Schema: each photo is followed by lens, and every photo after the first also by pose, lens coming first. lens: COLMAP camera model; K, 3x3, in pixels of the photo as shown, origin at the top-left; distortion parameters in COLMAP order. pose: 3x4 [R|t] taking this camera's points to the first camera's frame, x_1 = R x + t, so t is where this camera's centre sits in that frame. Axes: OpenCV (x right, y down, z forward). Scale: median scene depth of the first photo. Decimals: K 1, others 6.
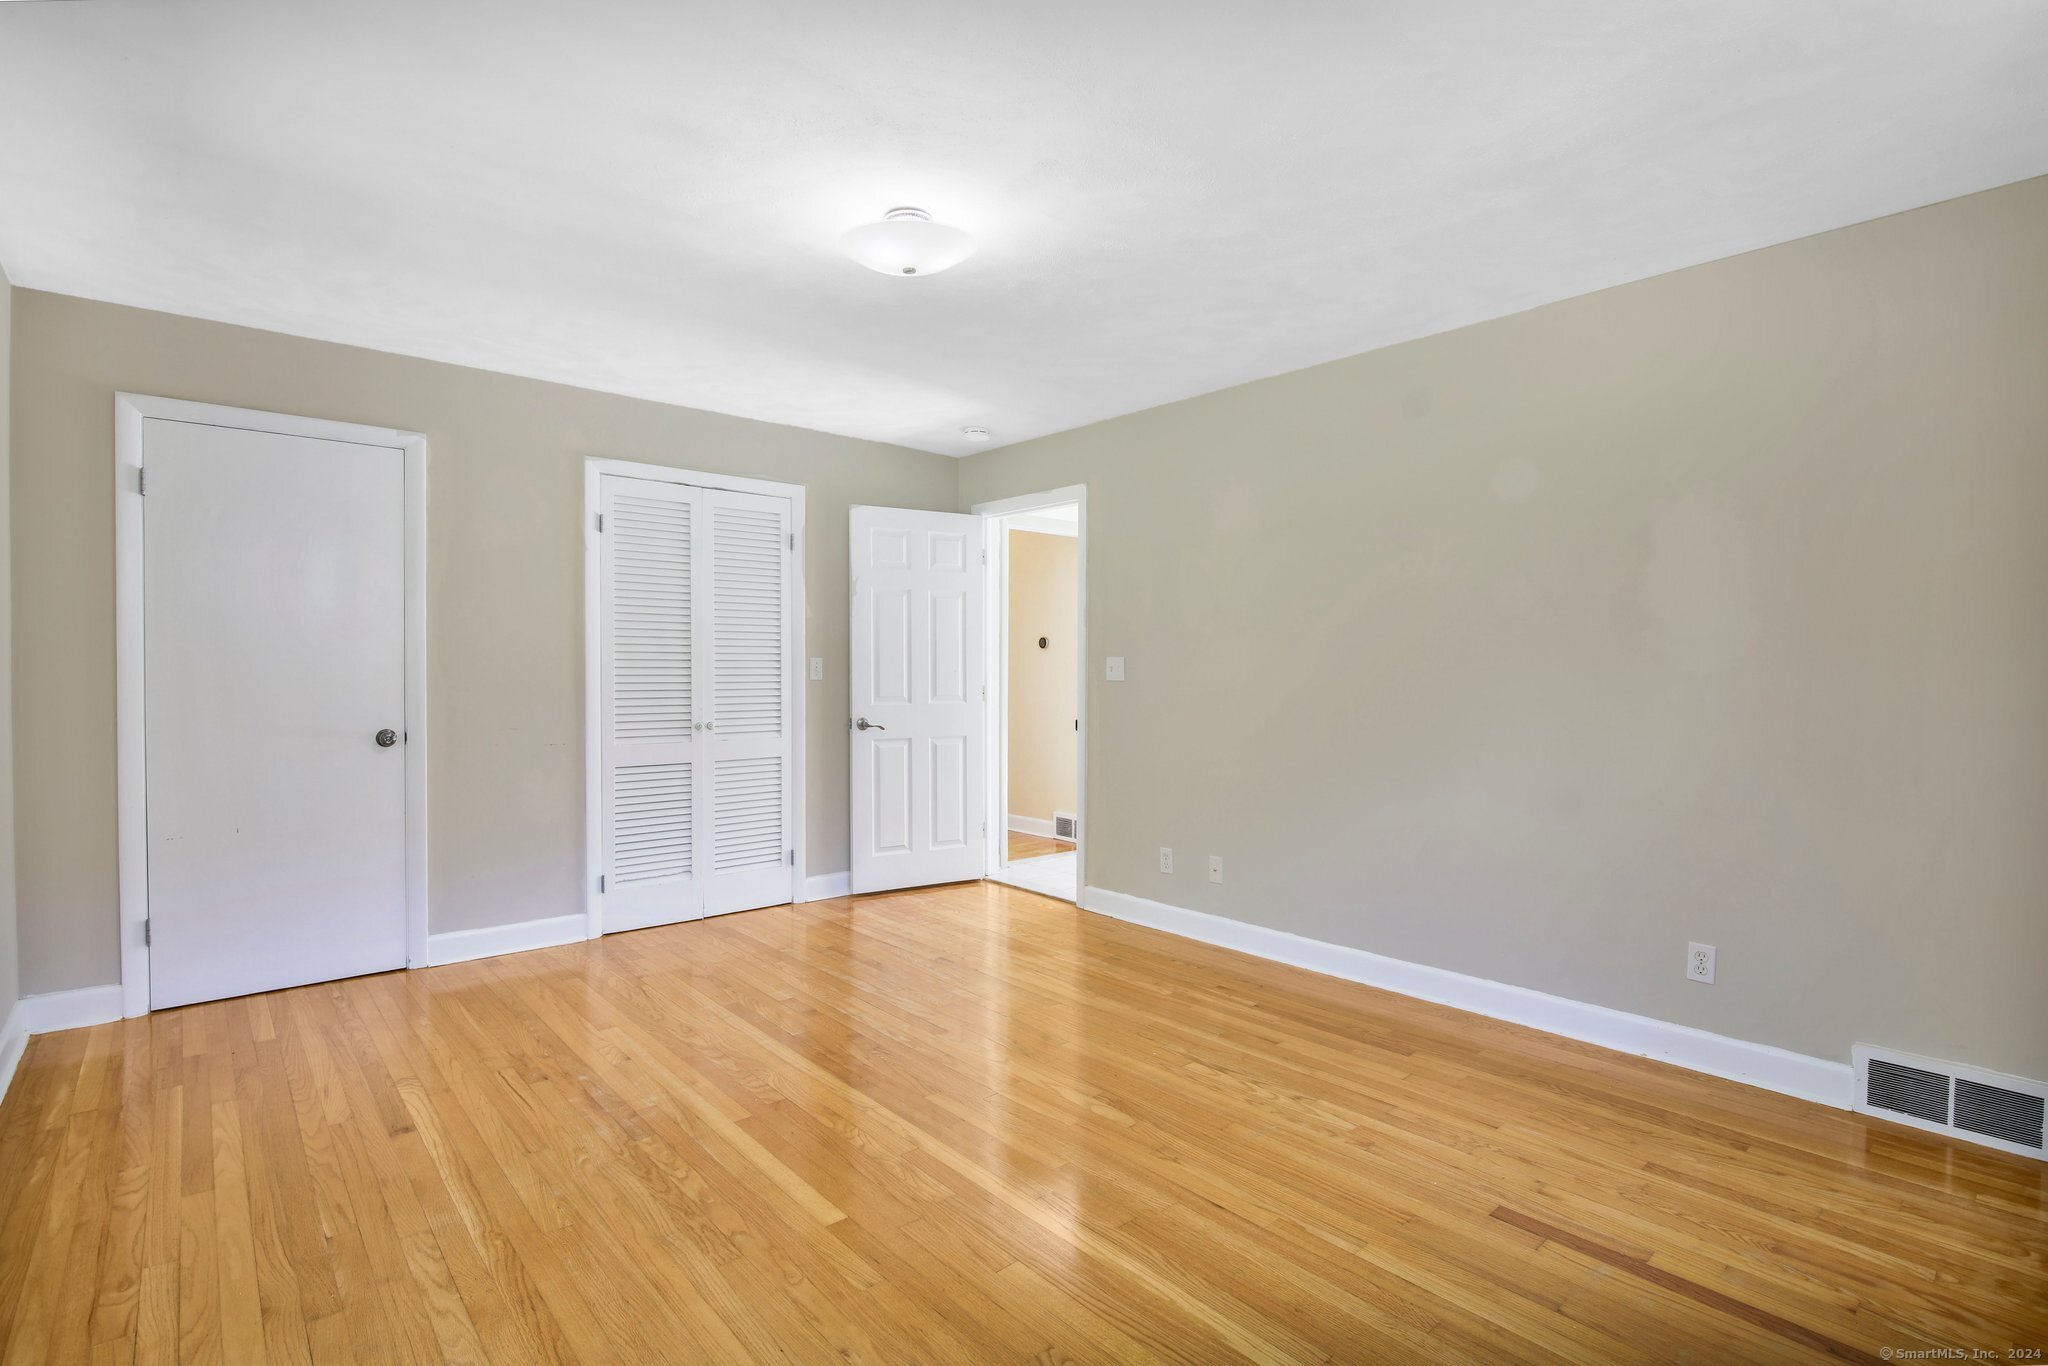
lens RADIAL K [[961.5, 0, 1027.5], [0, 961.5, 661.6], [0, 0, 1]] dist [-0.018057, 0.000238]
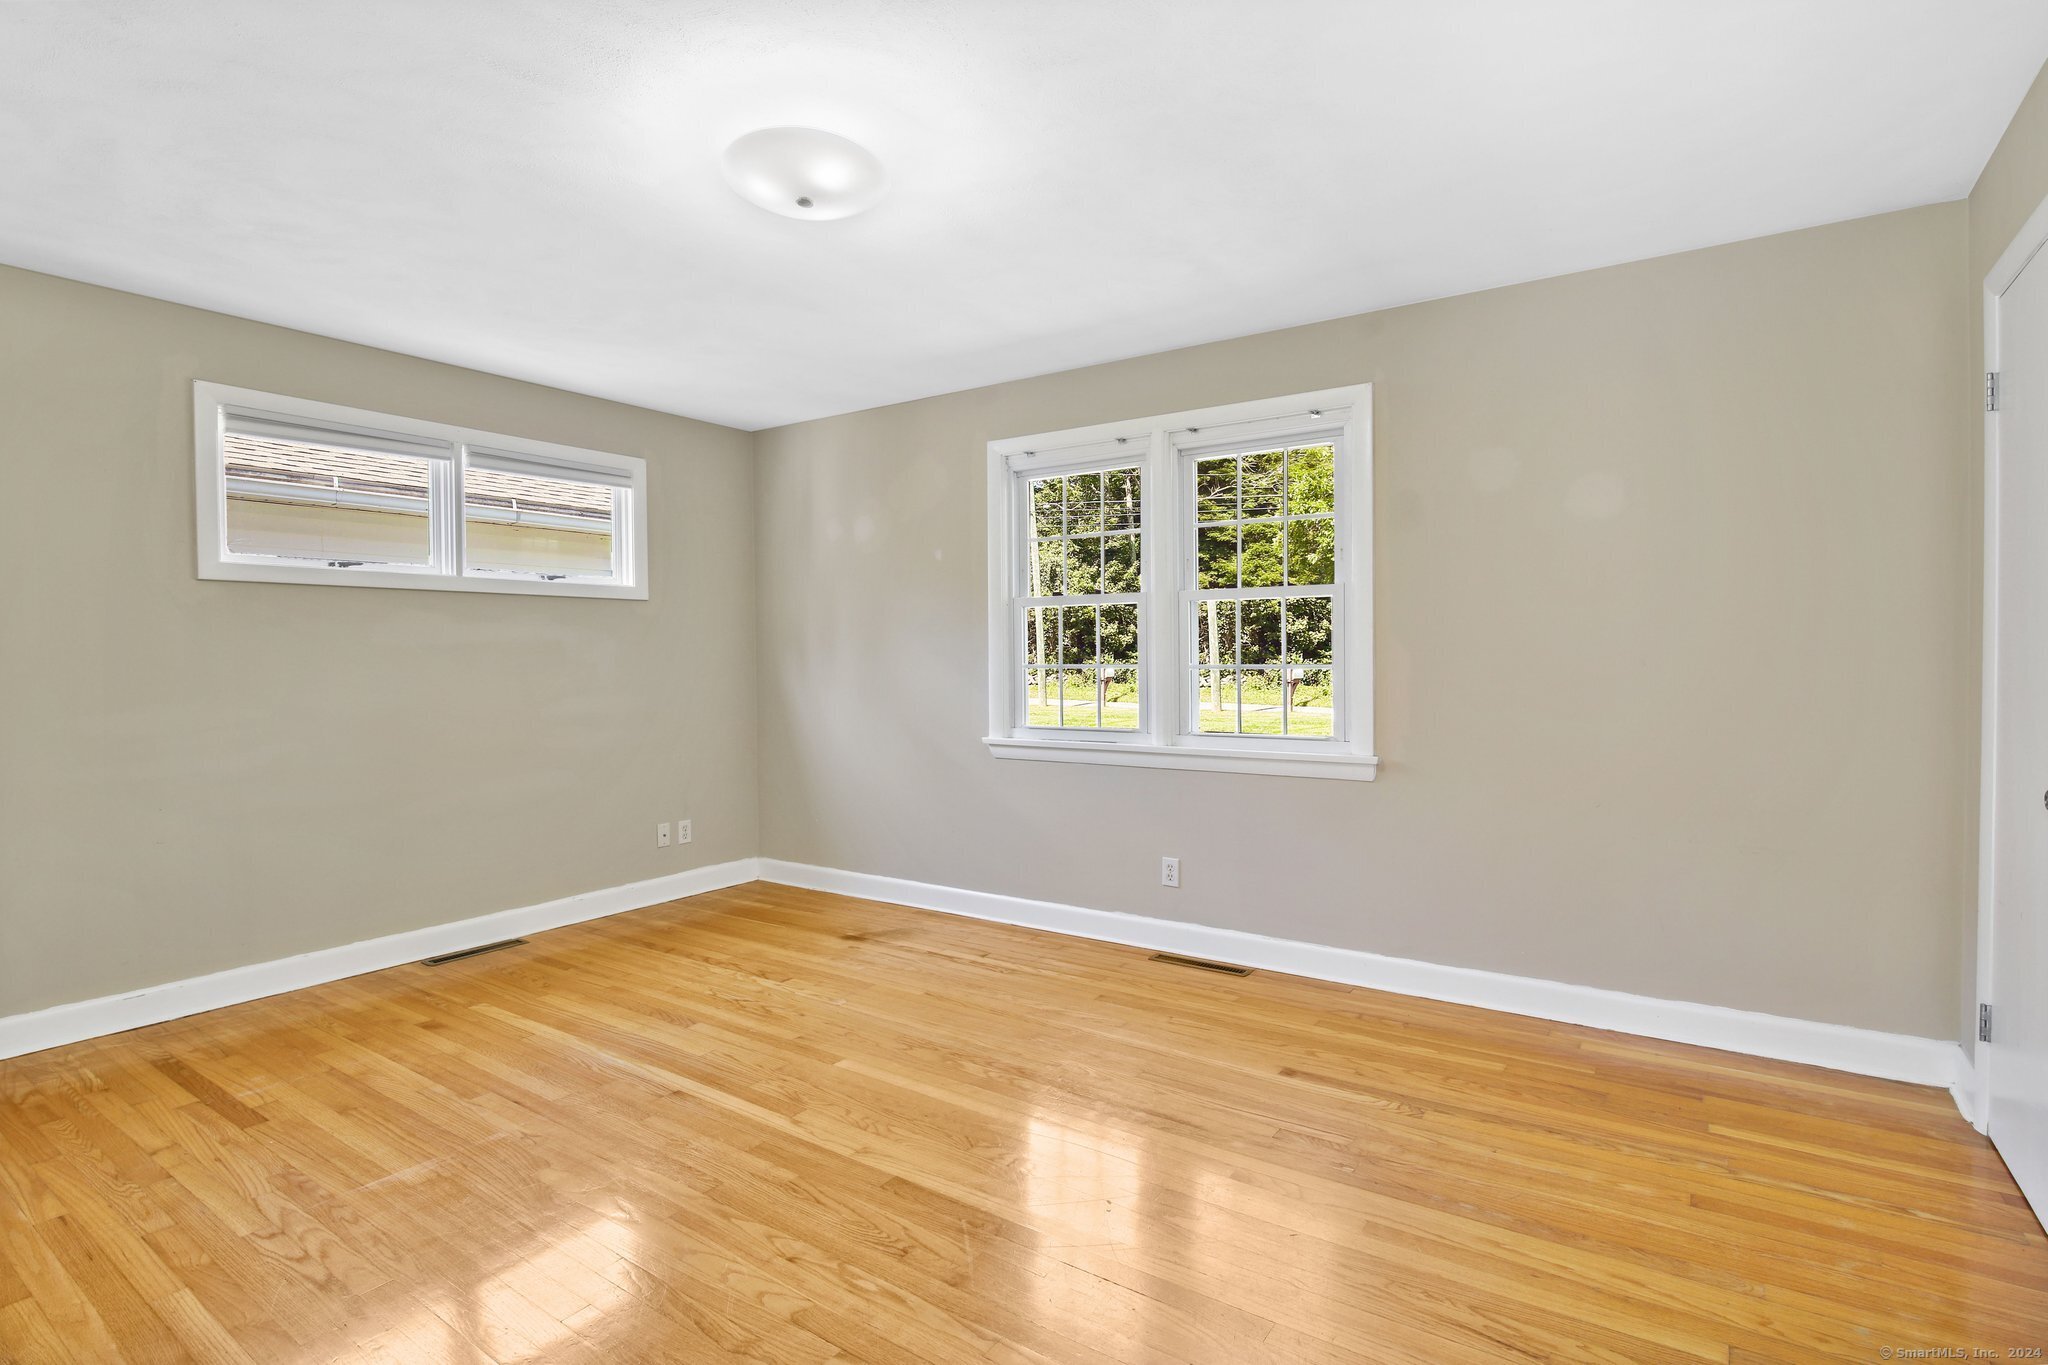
lens RADIAL K [[961.5, 0, 1027.5], [0, 961.5, 661.1], [0, 0, 1]] dist [-0.018057, 0.000238]
pose [[-0.966838, 0.005004, -0.255342, -0.097115], [0.005505, 0.999984, -0.001249, 0.026212], [0.255331, -0.002613, -0.966850, 1.980411]]
